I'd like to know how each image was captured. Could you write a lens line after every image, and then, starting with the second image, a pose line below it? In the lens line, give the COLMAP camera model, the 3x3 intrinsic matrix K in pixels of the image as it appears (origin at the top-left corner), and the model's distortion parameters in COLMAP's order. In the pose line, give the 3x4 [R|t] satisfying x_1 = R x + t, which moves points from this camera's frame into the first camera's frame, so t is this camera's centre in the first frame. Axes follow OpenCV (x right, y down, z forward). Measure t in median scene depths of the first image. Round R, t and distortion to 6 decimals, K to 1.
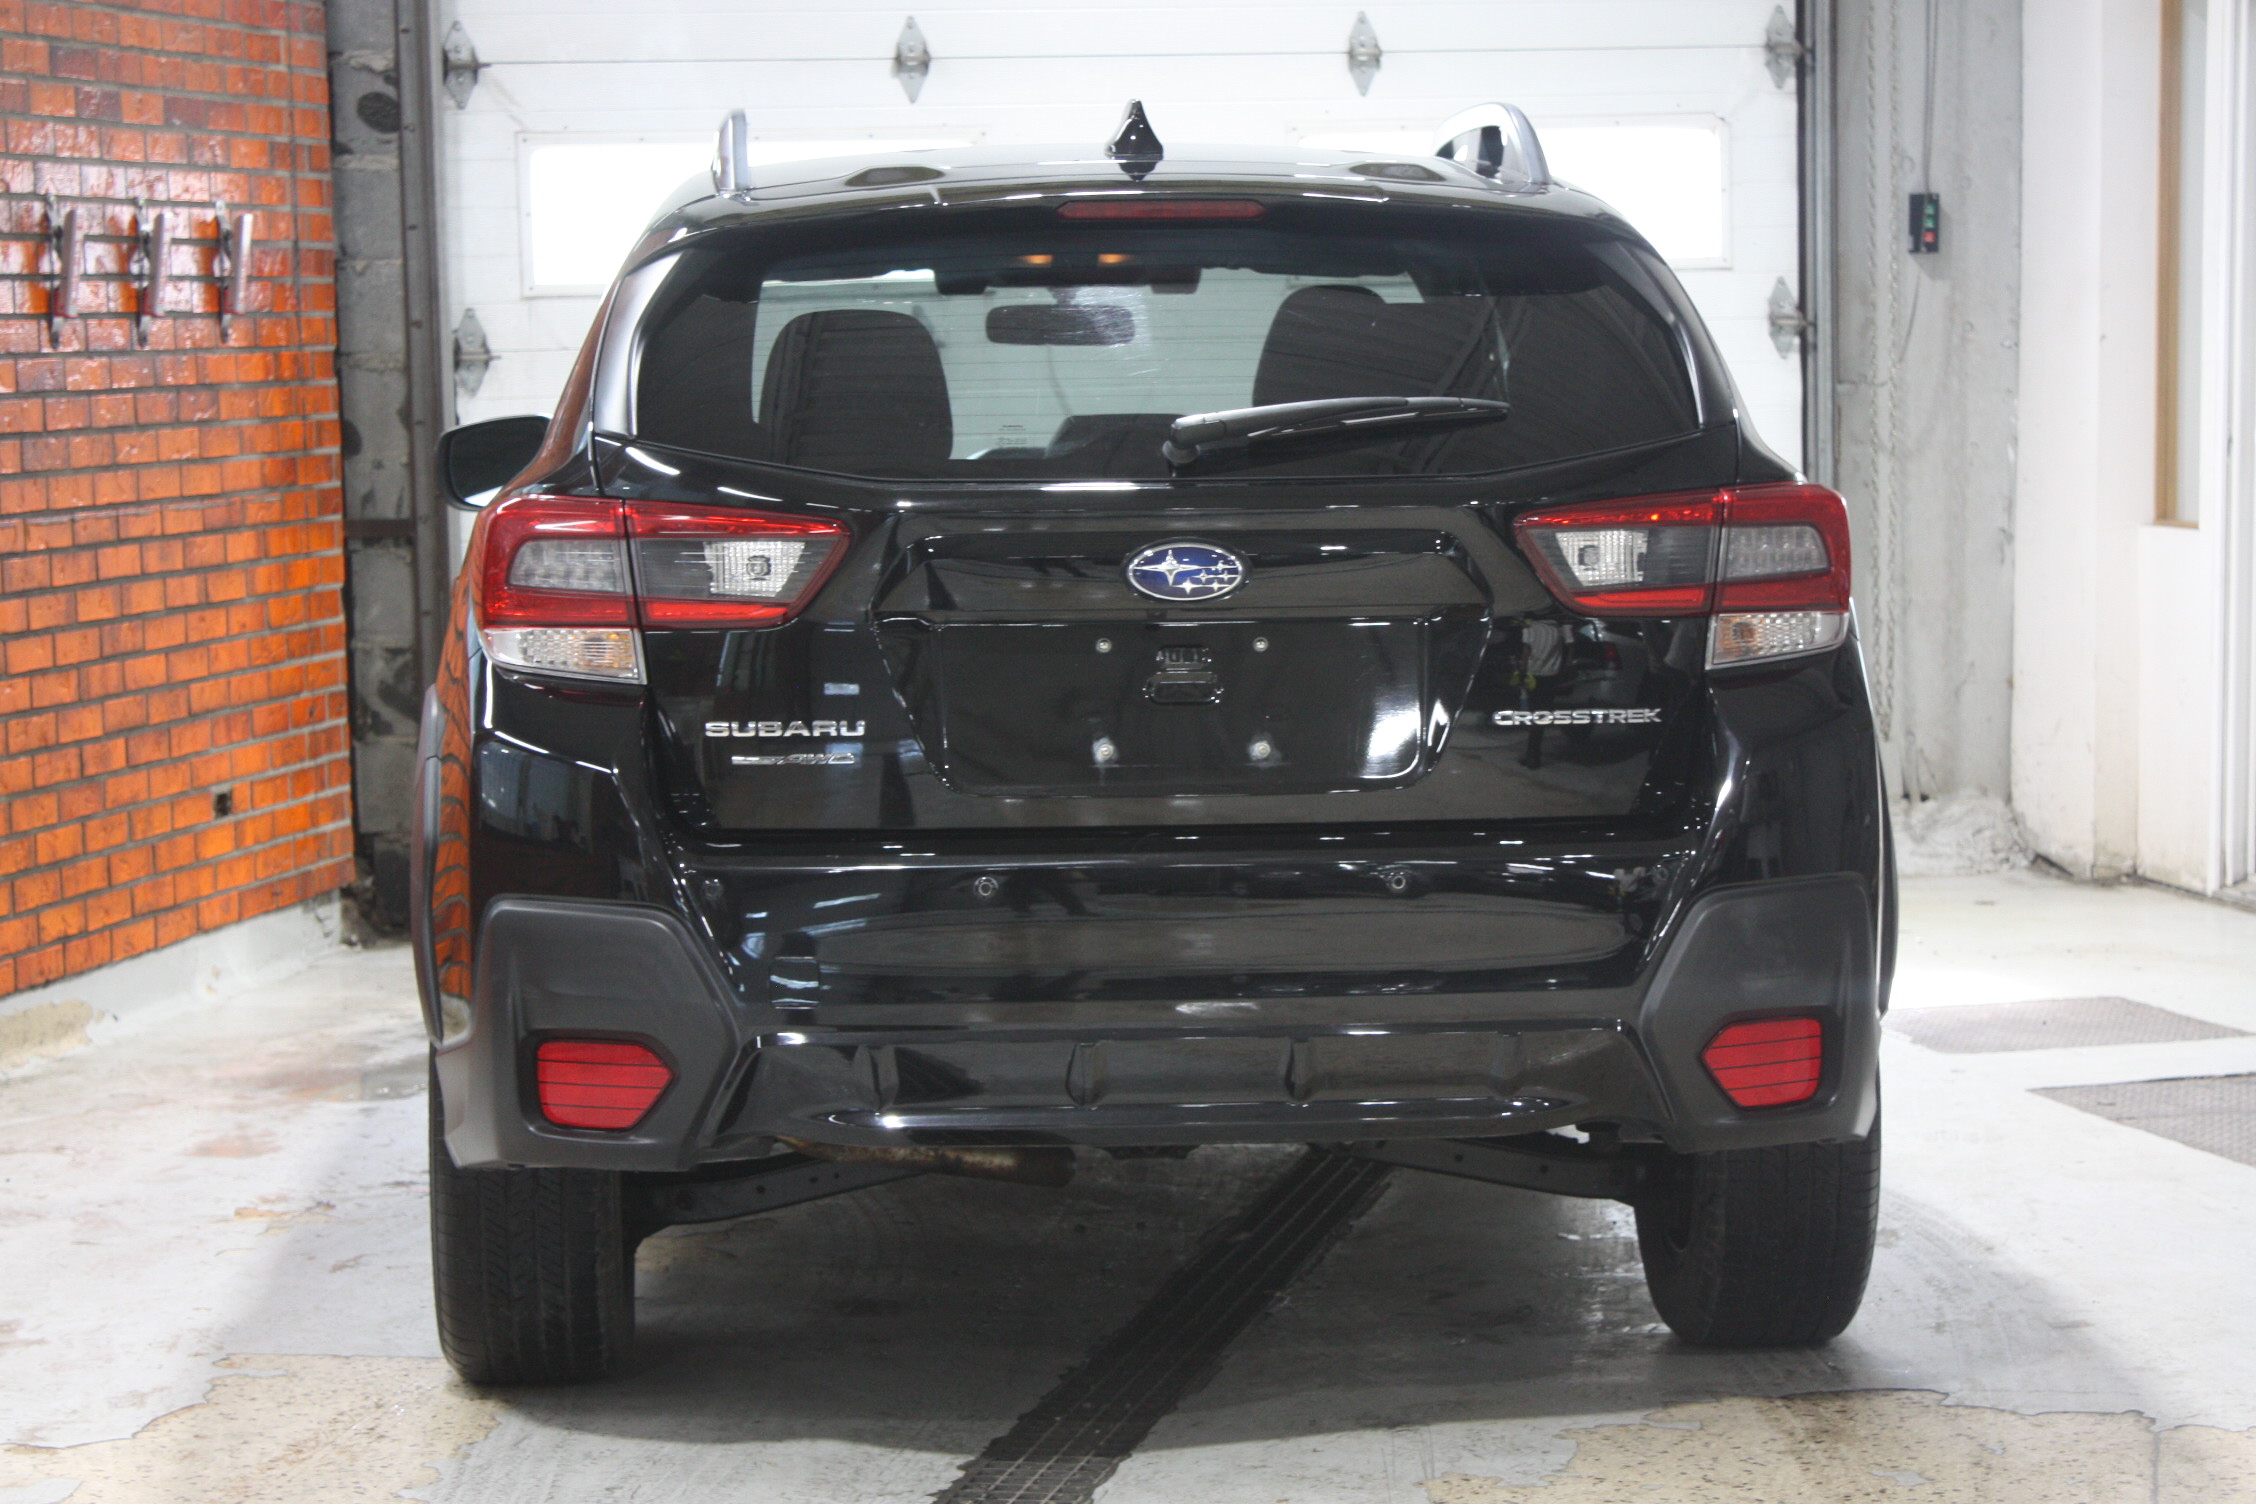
lens RADIAL K [[5394.7, 0, 1122.6], [0, 5394.7, 751.1], [0, 0, 1]] dist [0.134546, 0.000000]
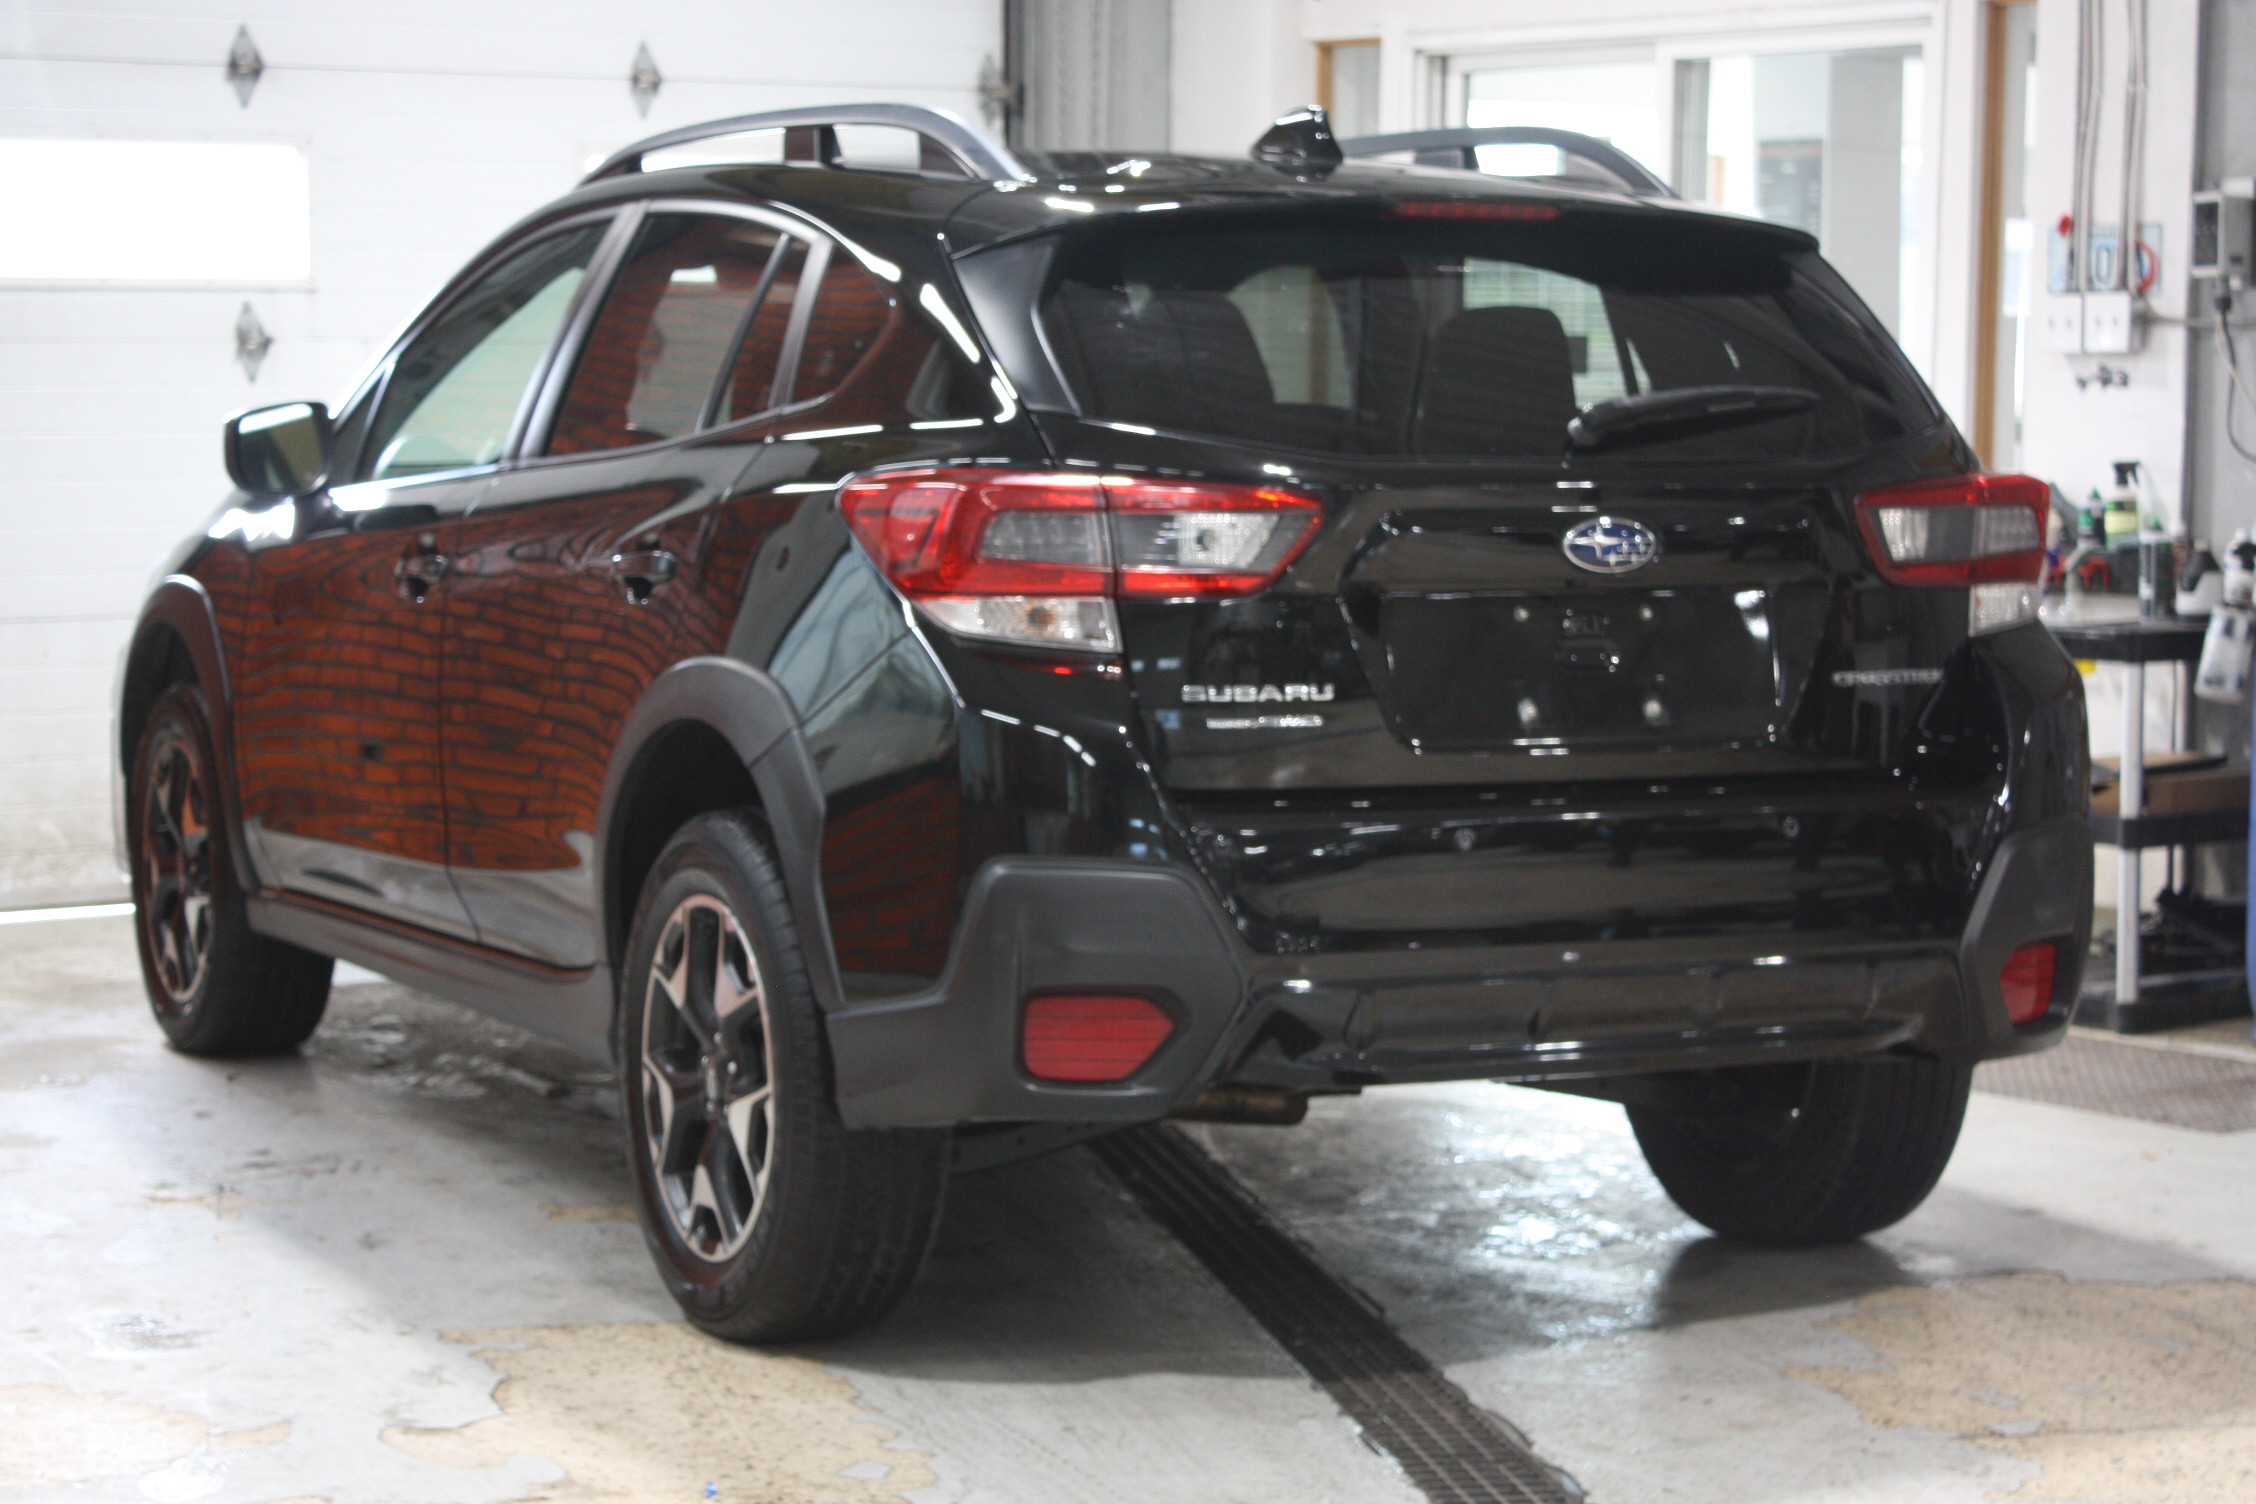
lens RADIAL K [[4989.1, 0, 1130.2], [0, 4989.1, 748.9], [0, 0, 1]] dist [0.079948, 0.000000]
pose [[0.922657, -0.011784, 0.385442, -0.453085], [0.012890, 0.999917, -0.000285, 0.006494], [-0.385406, 0.005231, 0.922732, 0.112865]]
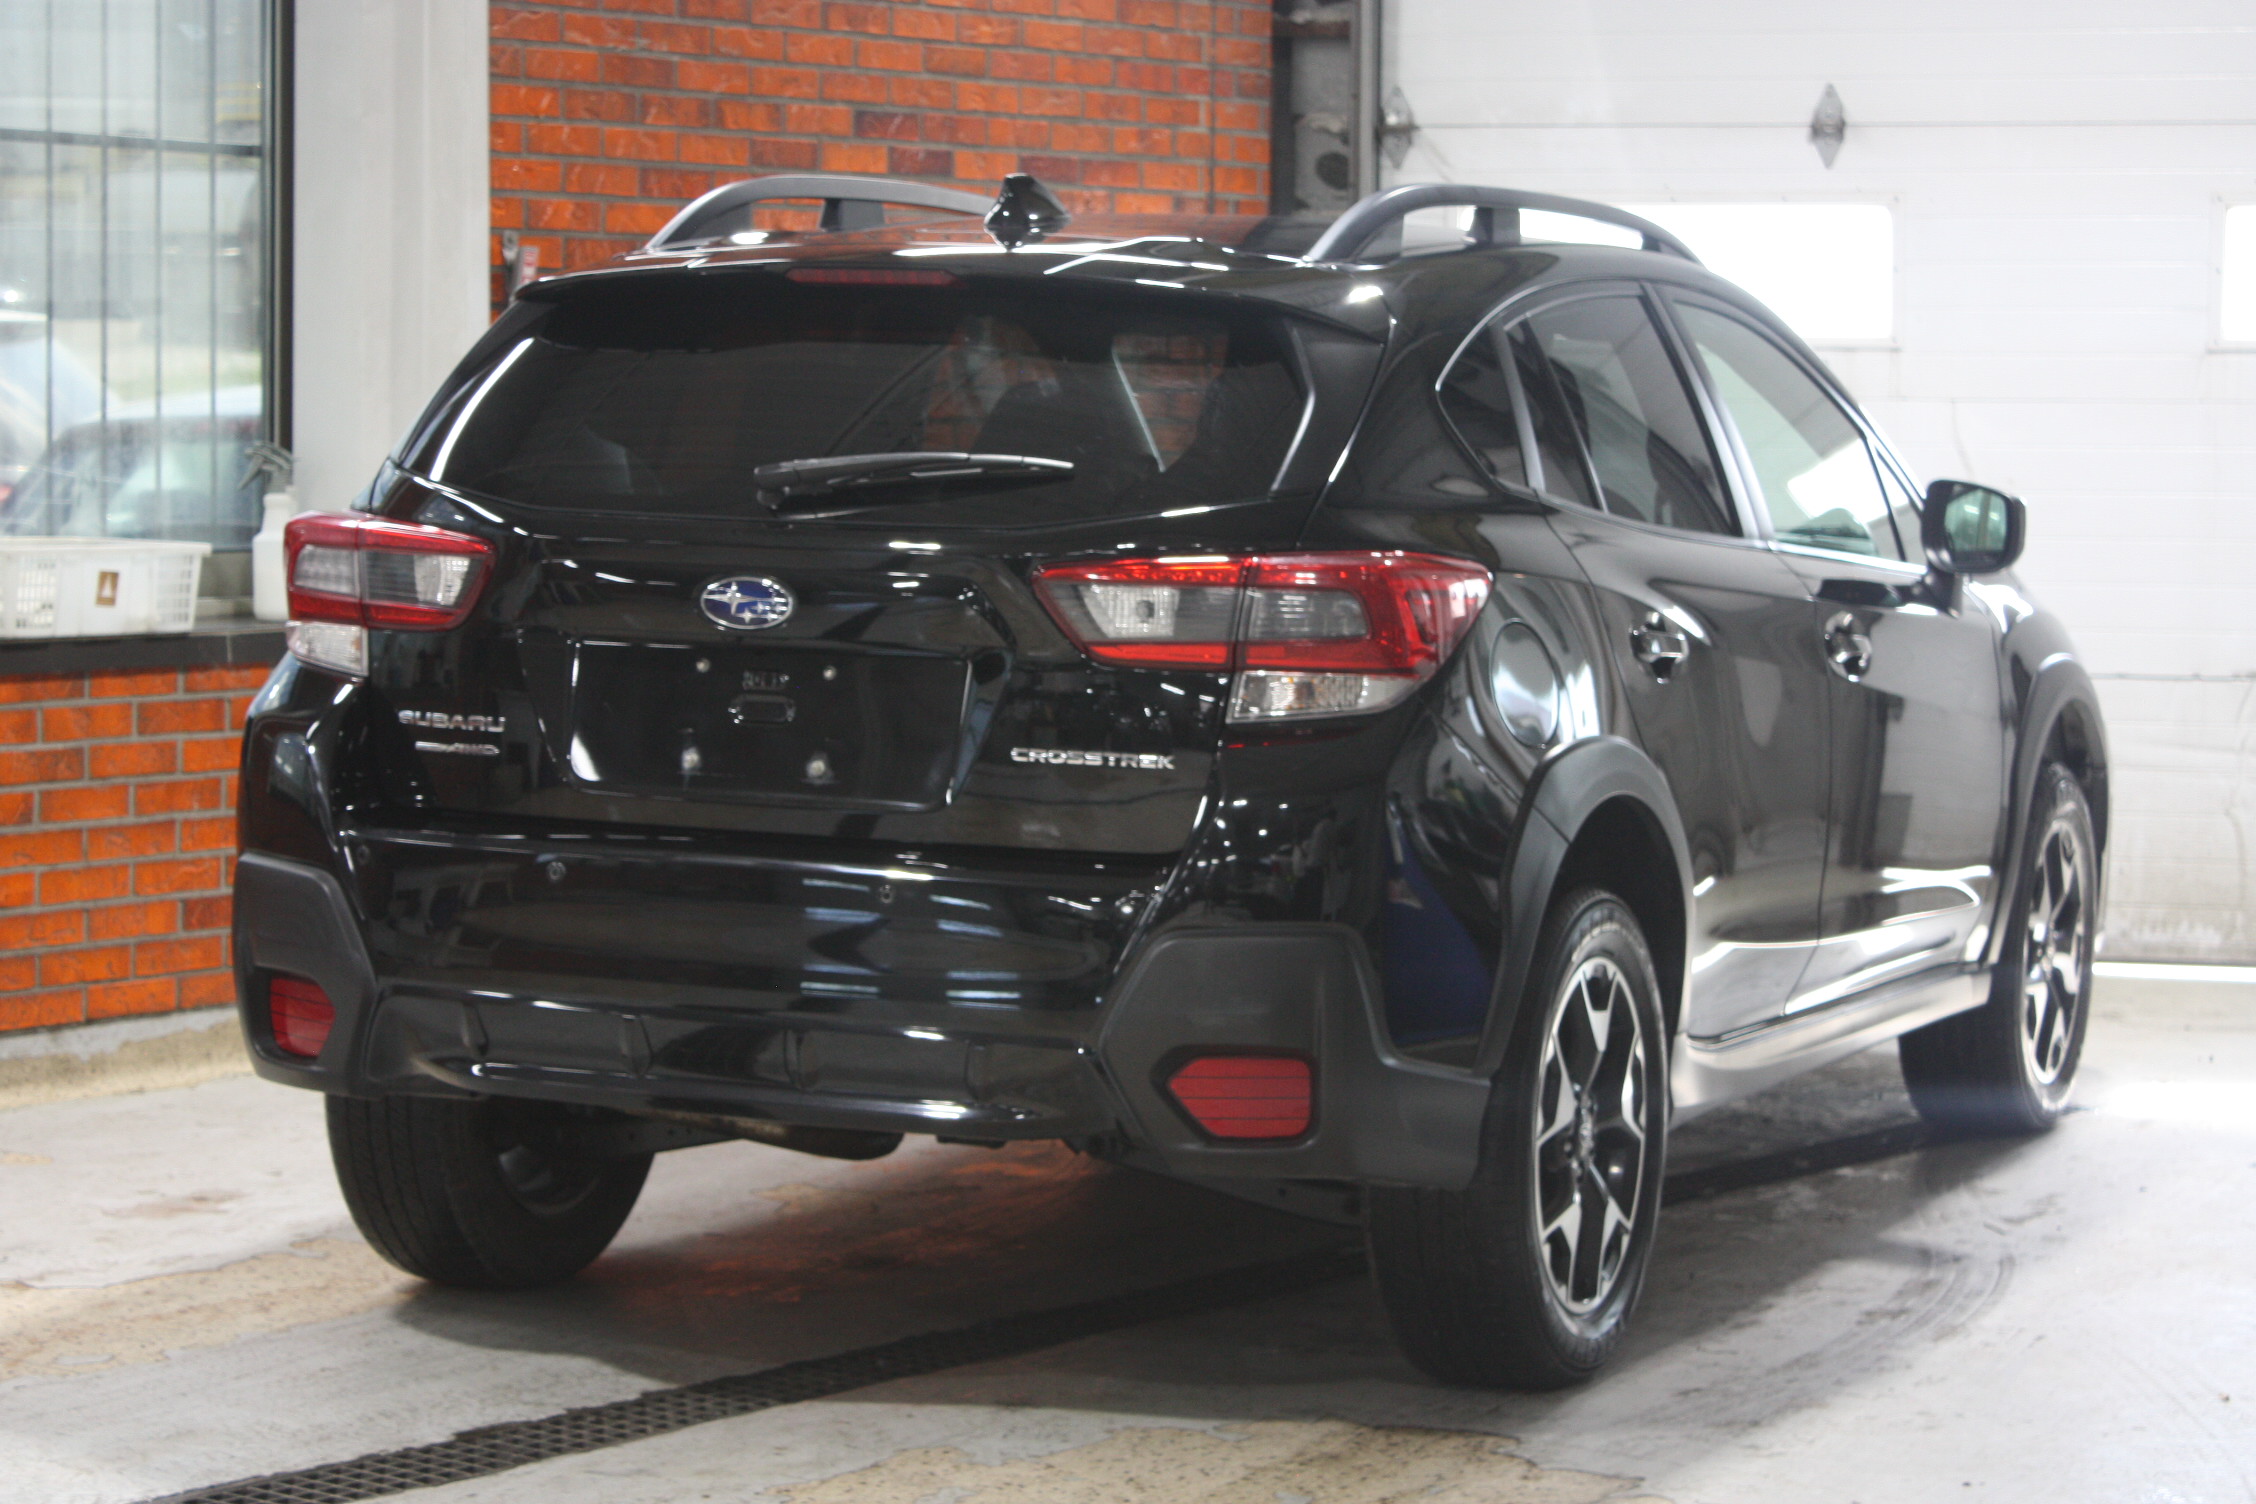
lens RADIAL K [[5394.7, 0, 1128.7], [0, 5394.7, 755.3], [0, 0, 1]] dist [0.134546, 0.000000]
pose [[0.885915, 0.067086, -0.458970, 0.580153], [-0.069873, 0.997496, 0.010929, -0.019132], [0.458554, 0.022388, 0.888384, 0.050488]]
